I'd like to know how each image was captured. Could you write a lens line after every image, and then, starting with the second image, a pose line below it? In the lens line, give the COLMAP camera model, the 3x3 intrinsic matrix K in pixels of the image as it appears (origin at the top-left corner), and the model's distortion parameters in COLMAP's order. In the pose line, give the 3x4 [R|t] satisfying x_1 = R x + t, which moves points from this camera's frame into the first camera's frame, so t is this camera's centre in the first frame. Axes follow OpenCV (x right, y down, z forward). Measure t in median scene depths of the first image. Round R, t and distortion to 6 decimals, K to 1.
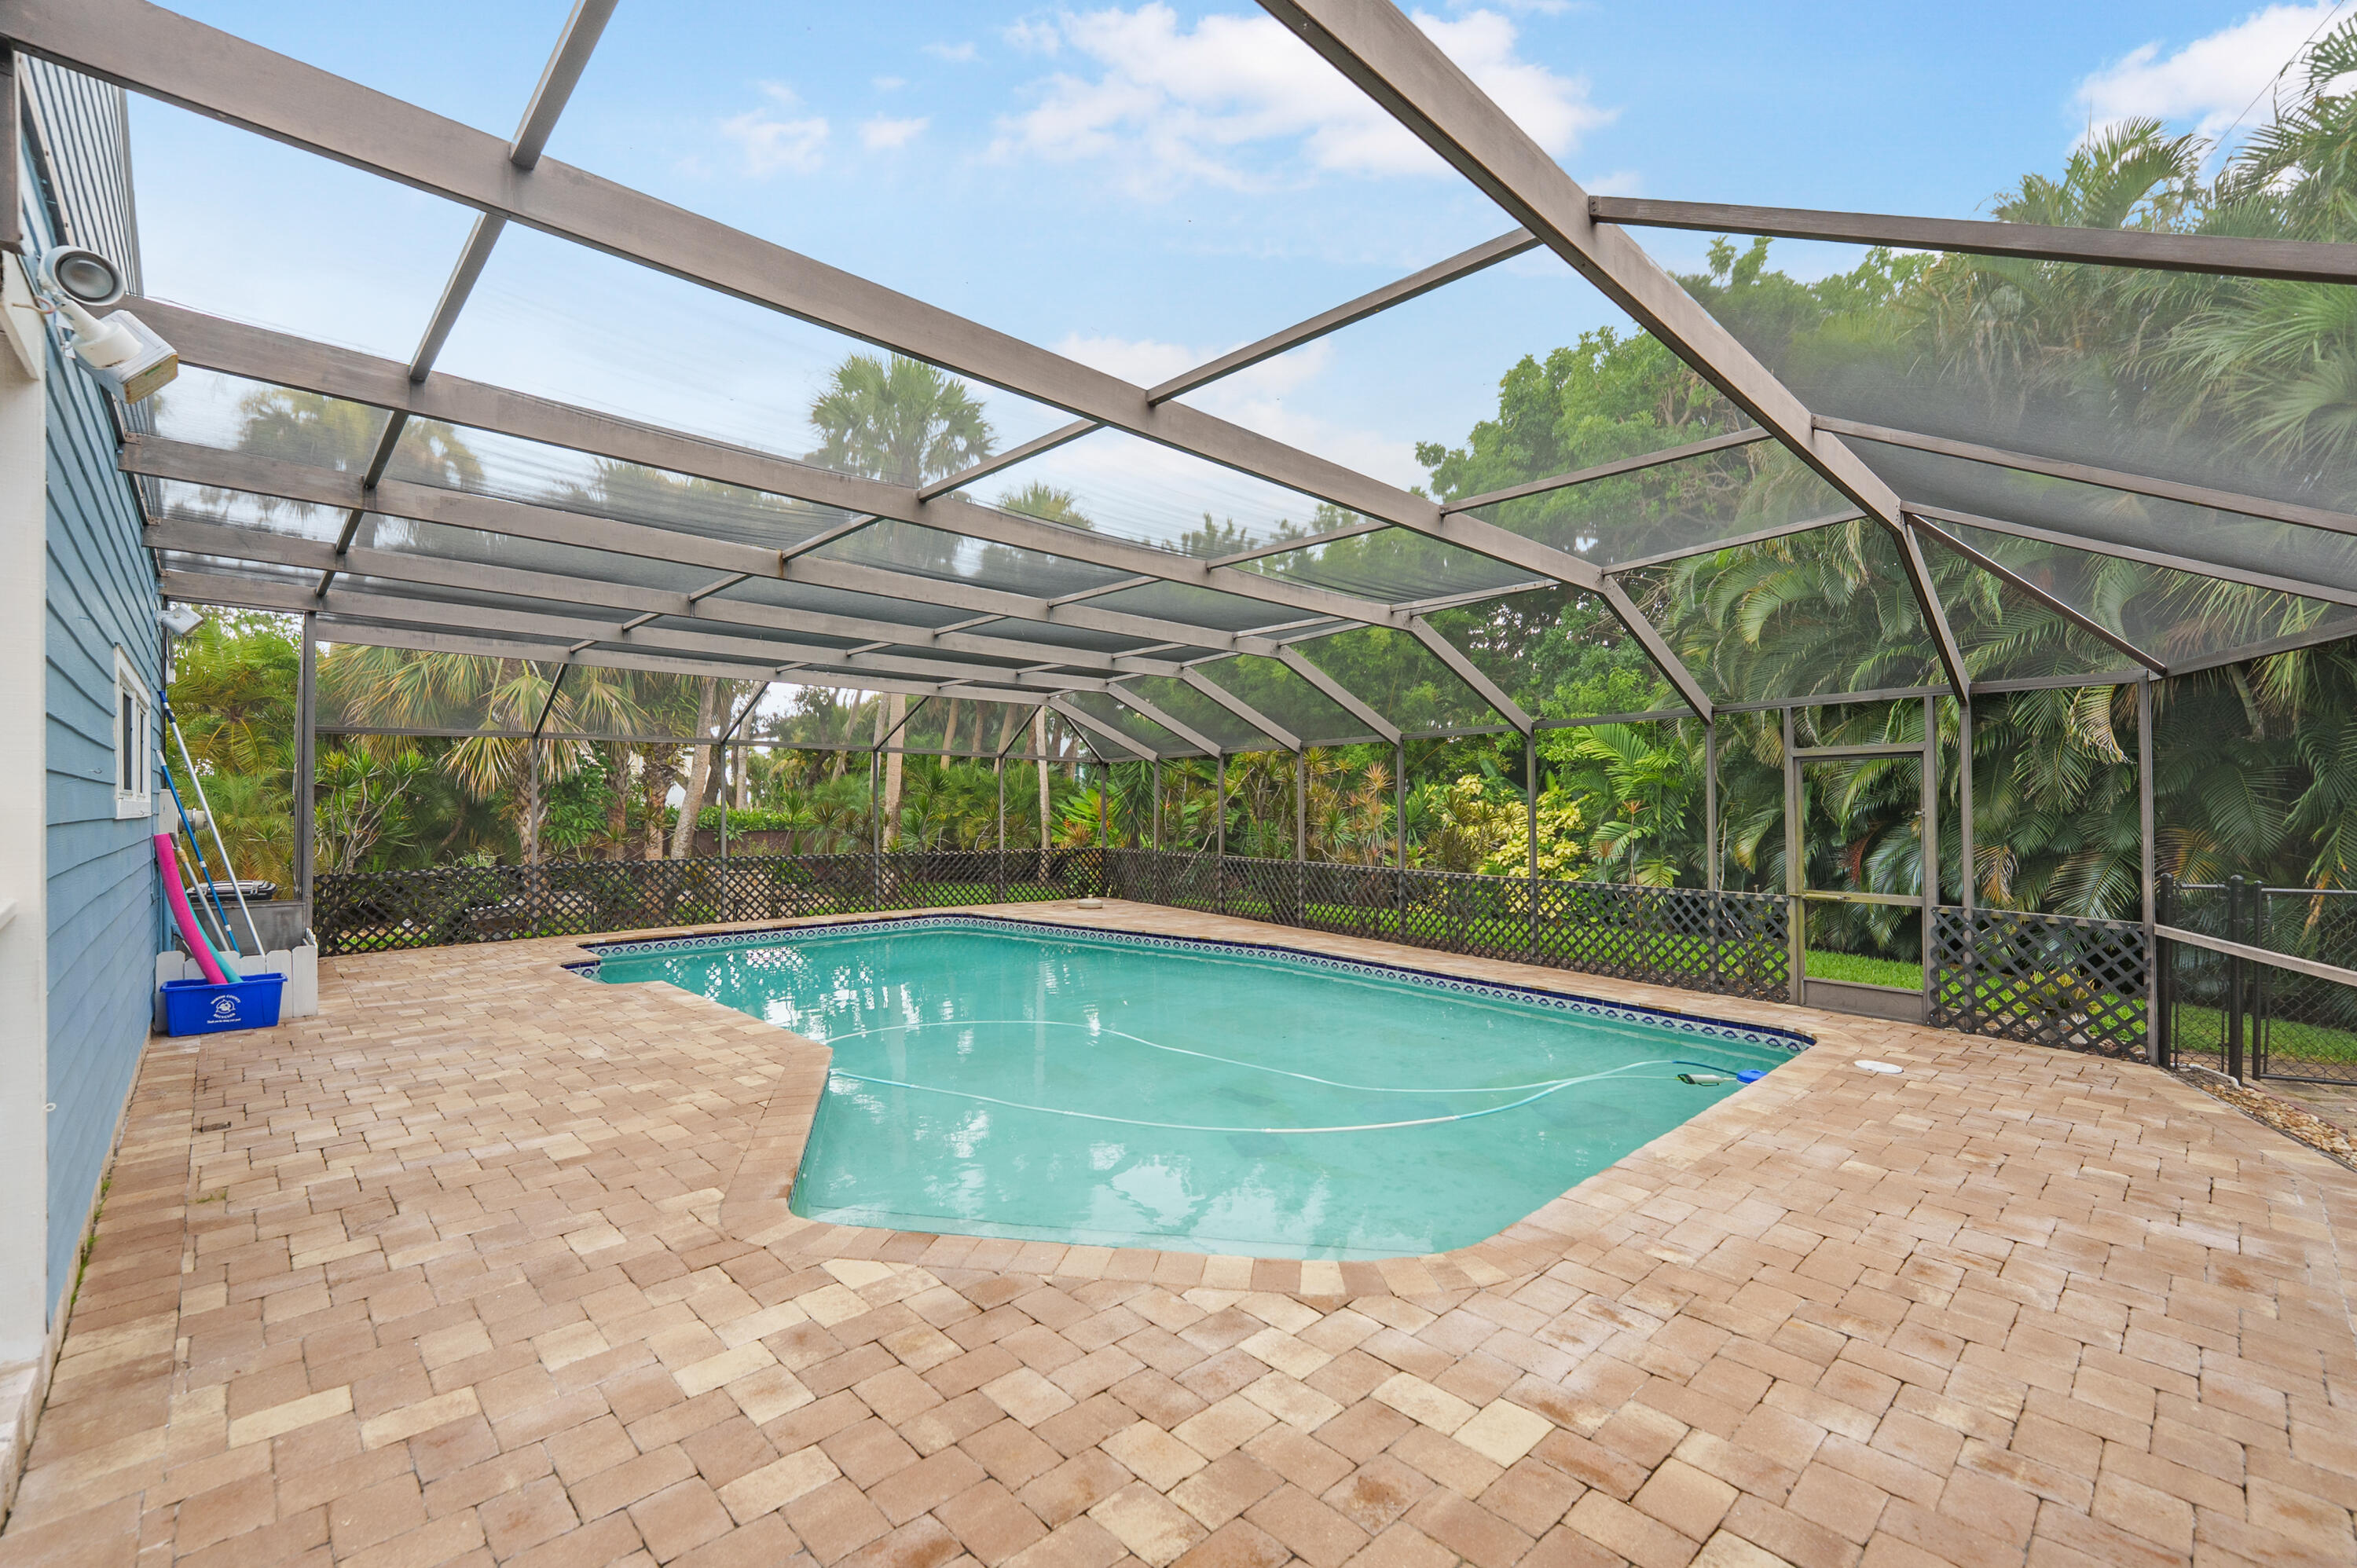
lens RADIAL K [[1003.5, 0, 1181.7], [0, 1003.5, 802.5], [0, 0, 1]] dist [-0.010344, -0.001566]
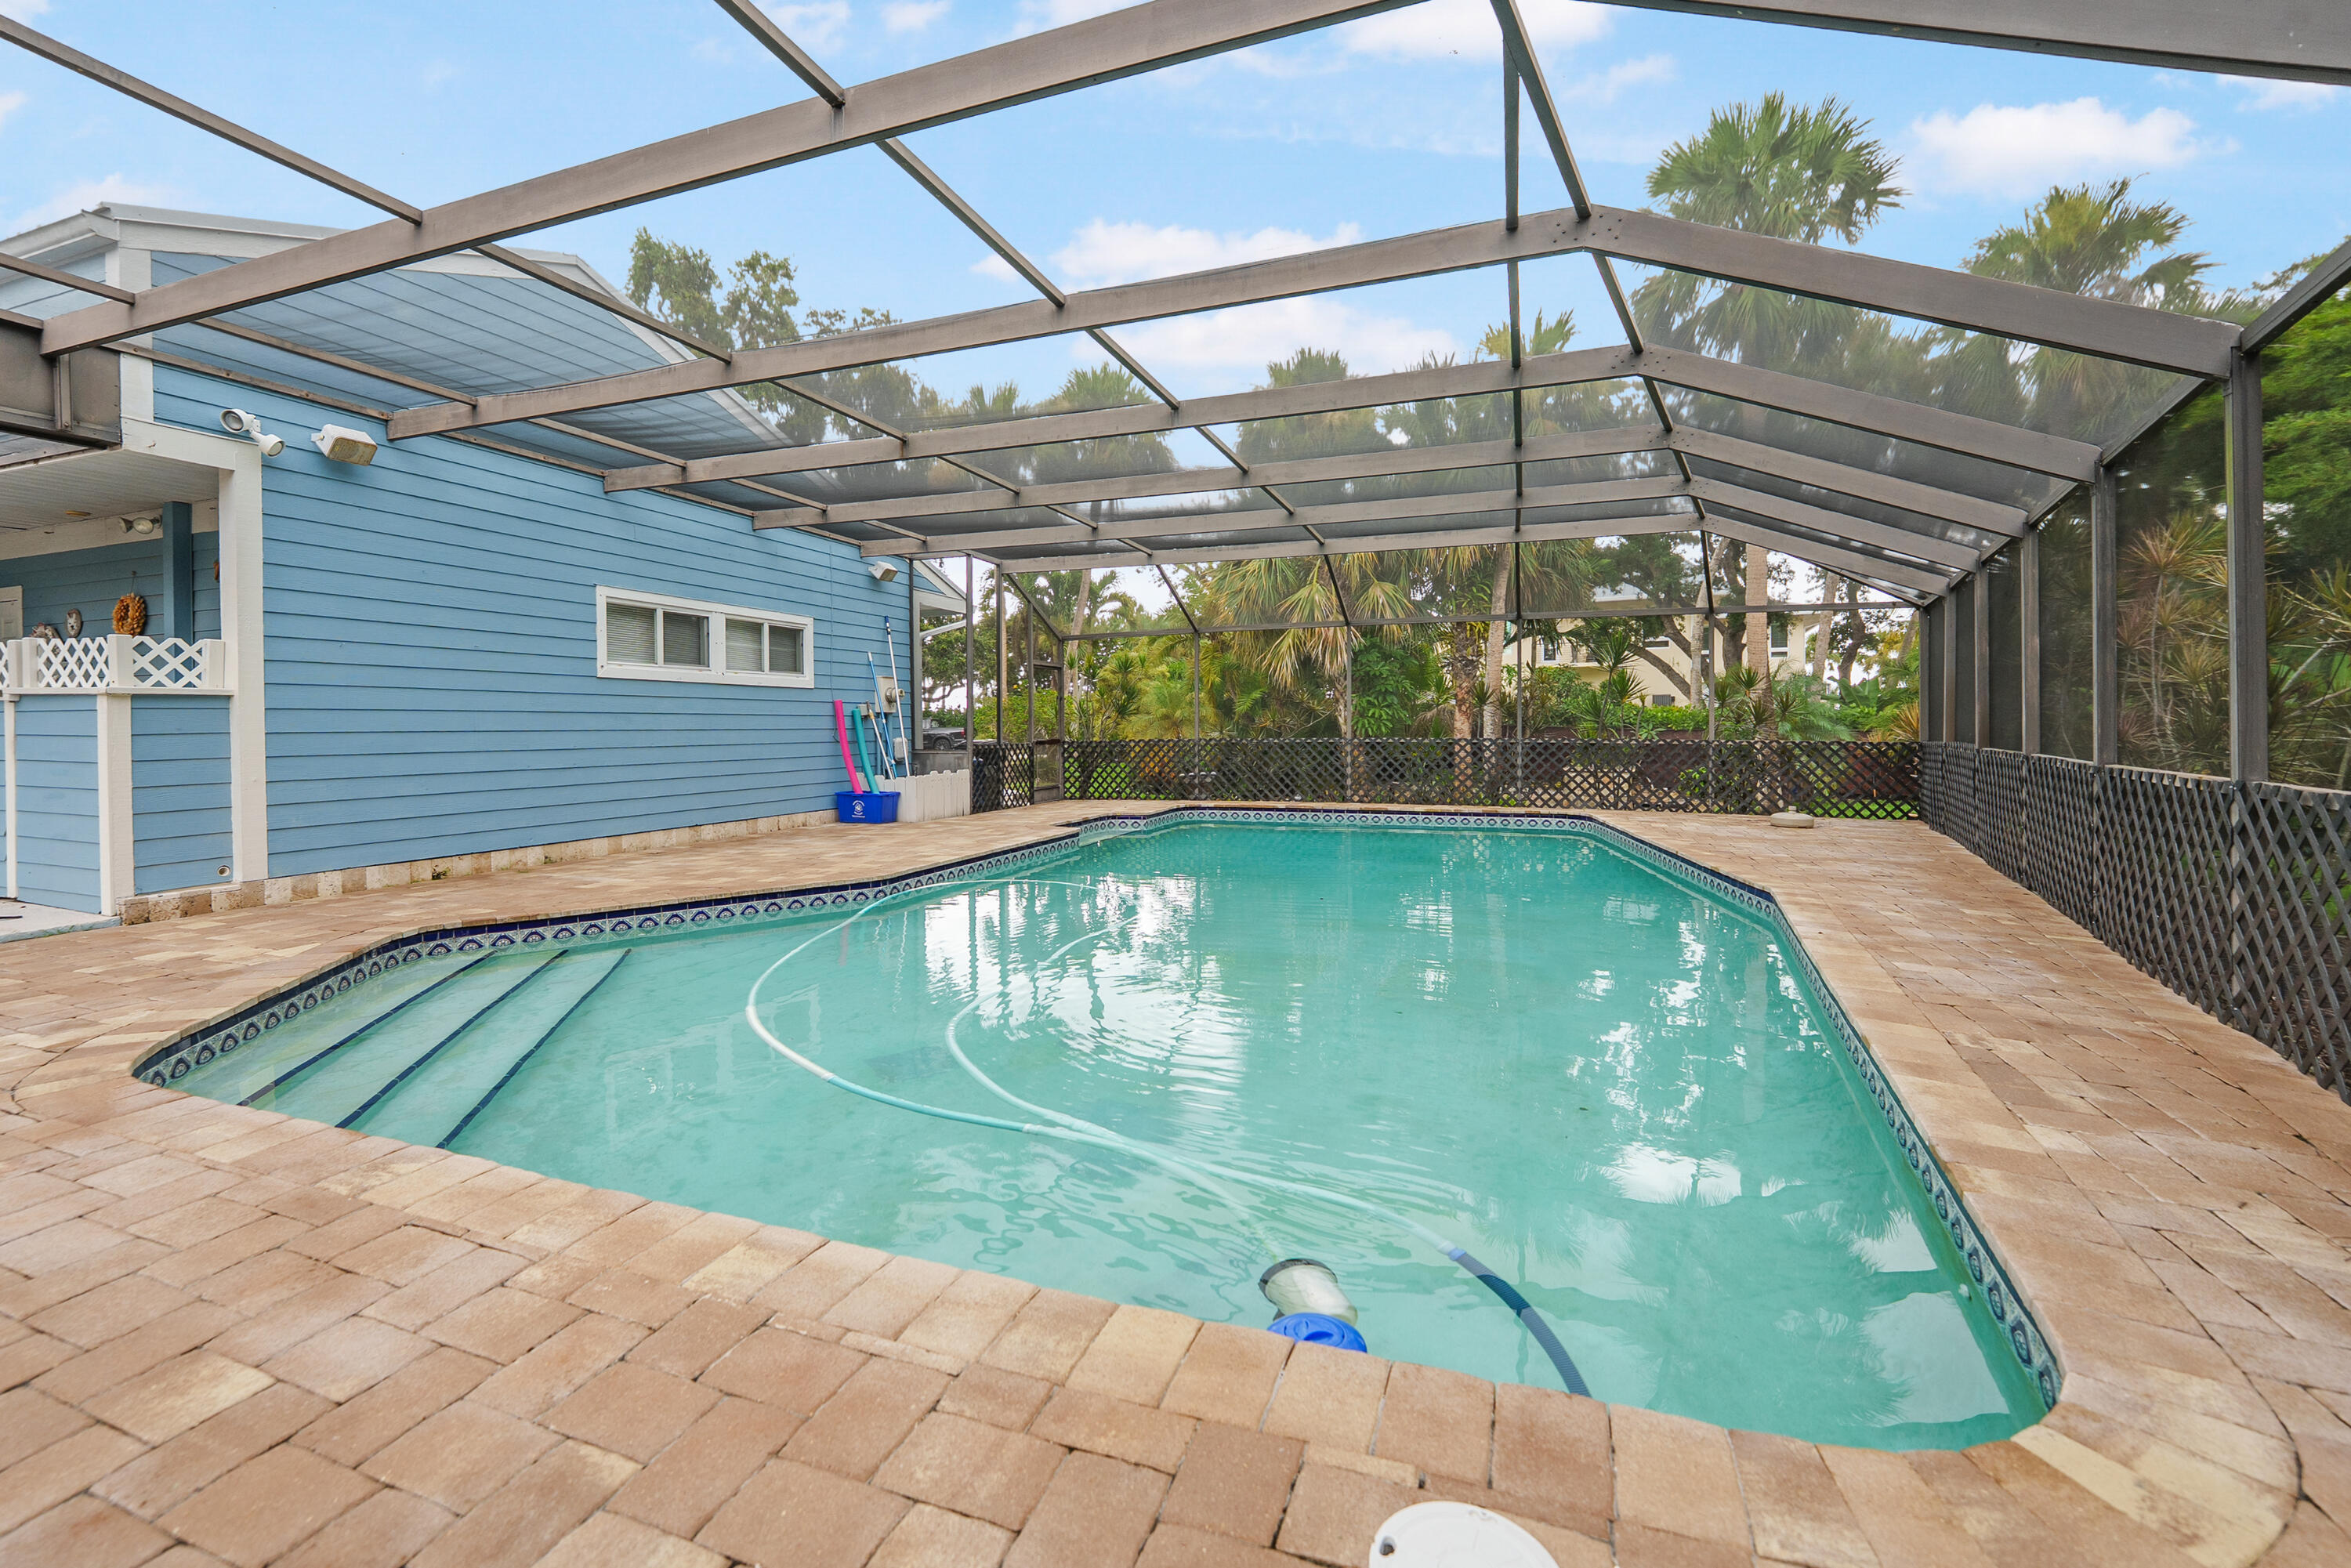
lens RADIAL K [[967.7, 0, 1172.7], [0, 967.7, 746.5], [0, 0, 1]] dist [-0.014164, -0.000115]
pose [[0.442109, 0.014289, -0.896847, 0.977693], [0.009998, 0.999732, 0.020856, 0.094045], [0.896905, -0.018188, 0.441848, 0.983987]]
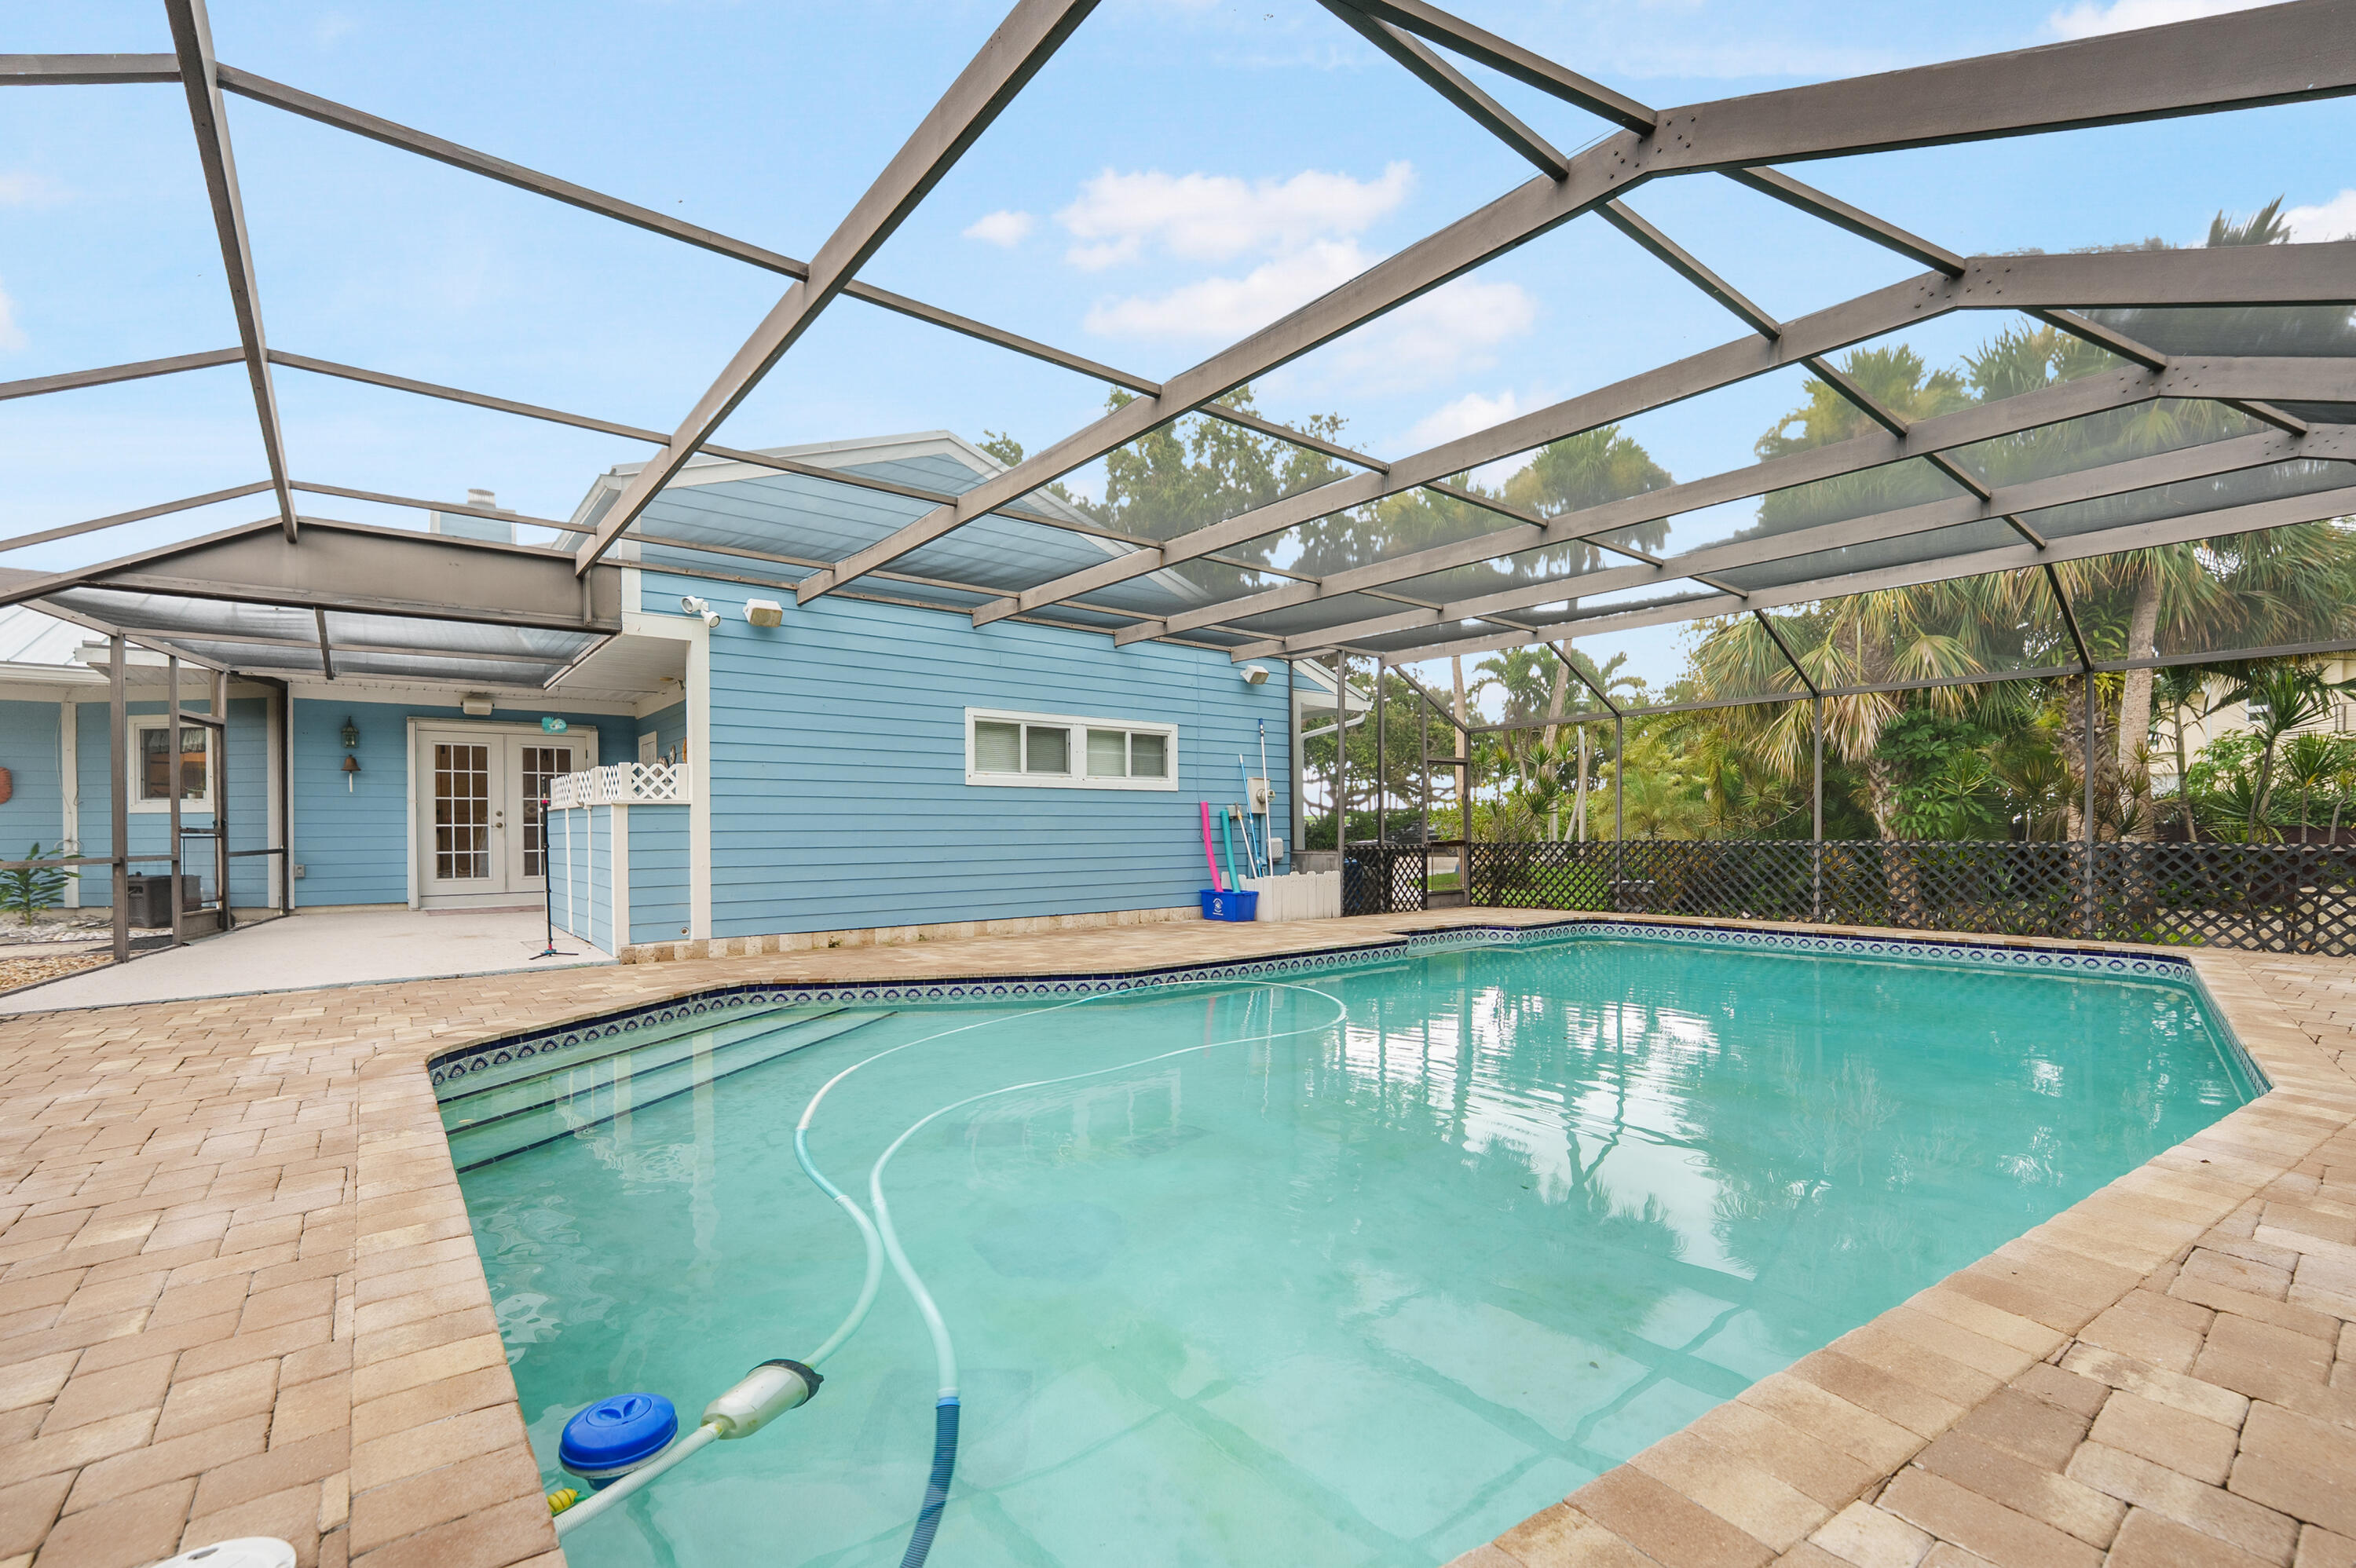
lens RADIAL K [[1003.0, 0, 1208.7], [0, 1003.0, 841.1], [0, 0, 1]] dist [-0.010344, -0.001566]
pose [[-0.069170, 0.007956, -0.997573, 1.041218], [0.010265, 0.999921, 0.007263, 0.103415], [0.997552, -0.009738, -0.069246, 1.440403]]
